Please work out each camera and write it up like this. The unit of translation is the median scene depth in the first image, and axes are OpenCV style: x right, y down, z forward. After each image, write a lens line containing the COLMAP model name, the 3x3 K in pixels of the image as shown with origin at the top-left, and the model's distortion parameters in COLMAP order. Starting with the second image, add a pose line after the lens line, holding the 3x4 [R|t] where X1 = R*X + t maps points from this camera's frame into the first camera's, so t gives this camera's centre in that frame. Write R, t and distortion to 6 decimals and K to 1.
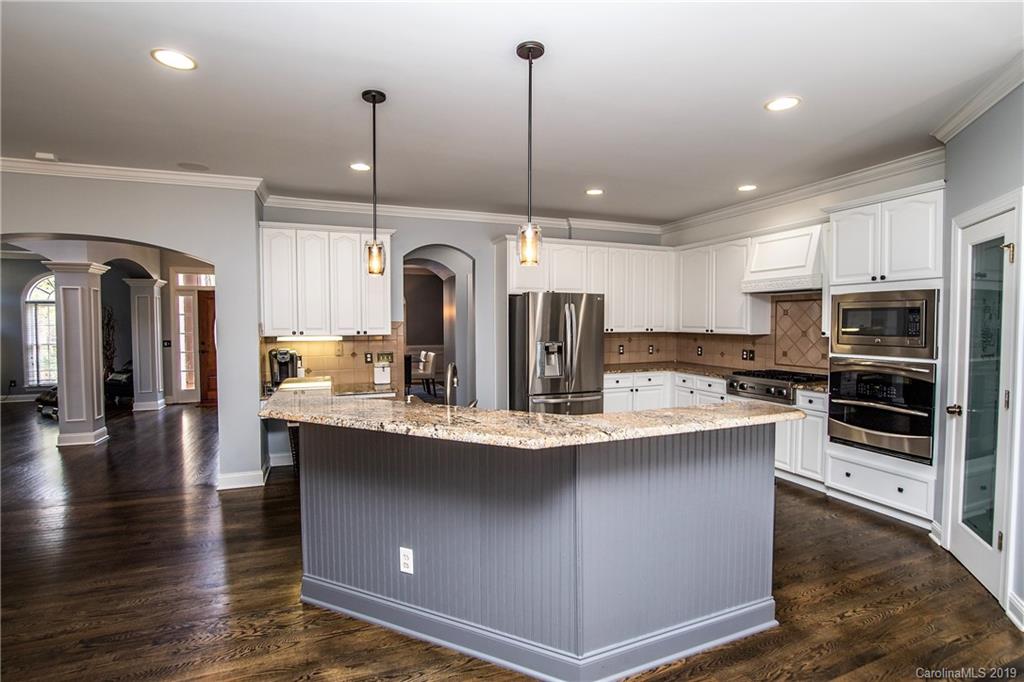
lens RADIAL K [[481.6, 0, 509.1], [0, 481.6, 336.7], [0, 0, 1]] dist [-0.021159, 0.000598]
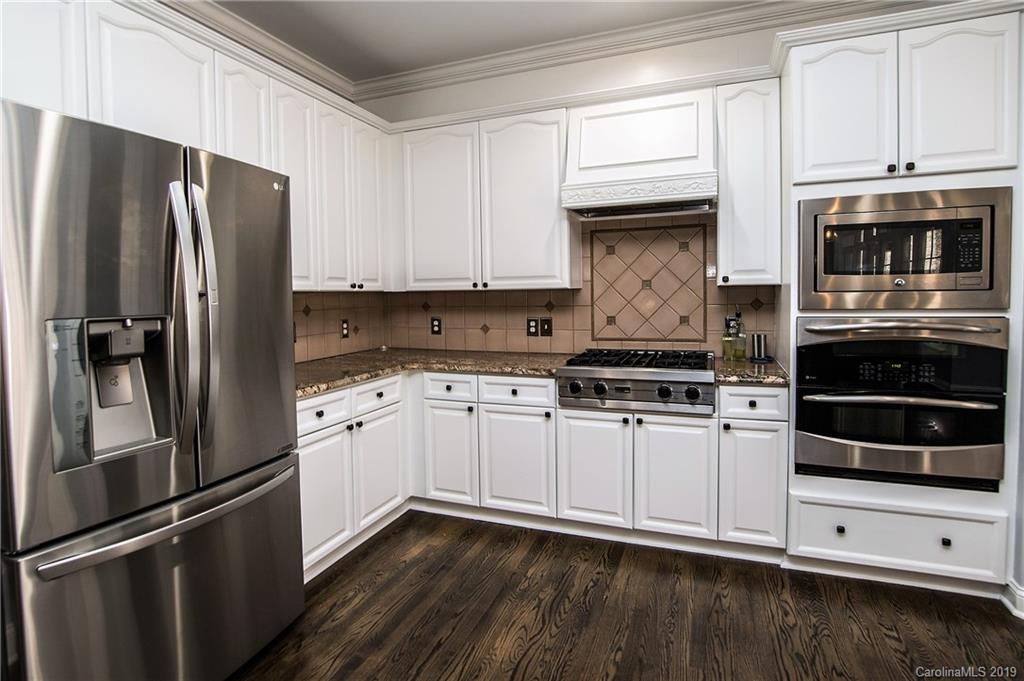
lens RADIAL K [[514.7, 0, 513.4], [0, 514.7, 313.4], [0, 0, 1]] dist [-0.026251, 0.000518]
pose [[0.668327, -0.038137, 0.742889, 0.027513], [0.039504, 0.999095, 0.015750, 0.012451], [-0.742818, 0.018821, 0.669229, 0.665926]]
